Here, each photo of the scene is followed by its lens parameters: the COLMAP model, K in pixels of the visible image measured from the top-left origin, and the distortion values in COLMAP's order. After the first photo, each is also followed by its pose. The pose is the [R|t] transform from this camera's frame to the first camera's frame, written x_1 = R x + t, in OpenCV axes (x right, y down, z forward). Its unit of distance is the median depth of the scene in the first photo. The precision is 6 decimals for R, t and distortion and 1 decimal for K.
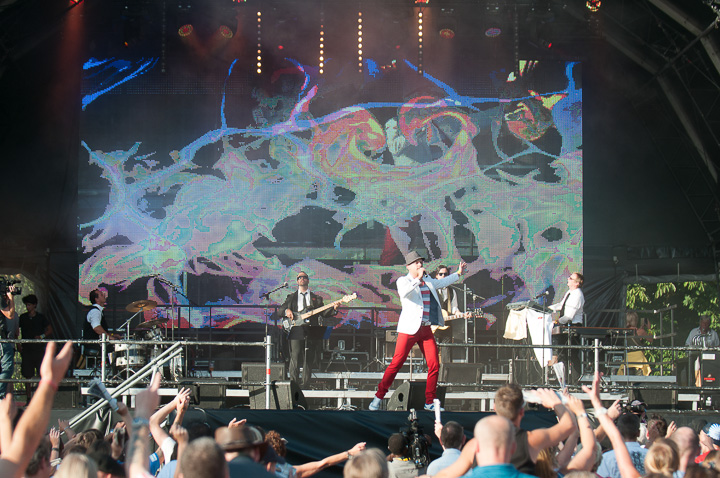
lens RADIAL K [[3617.8, 0, 360.0], [0, 3617.8, 239.0], [0, 0, 1]] dist [-0.135734, -1.908507]
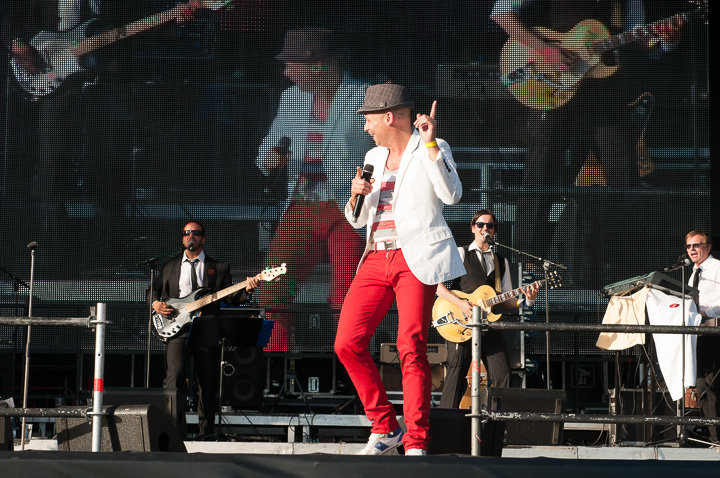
lens RADIAL K [[1988.0, 0, 360.0], [0, 1988.0, 239.0], [0, 0, 1]] dist [0.035295, 0.327961]
pose [[0.999809, 0.003969, -0.019129, 0.010184], [-0.005648, 0.996056, -0.088546, 0.037859], [0.018702, 0.088637, 0.995888, 0.714688]]
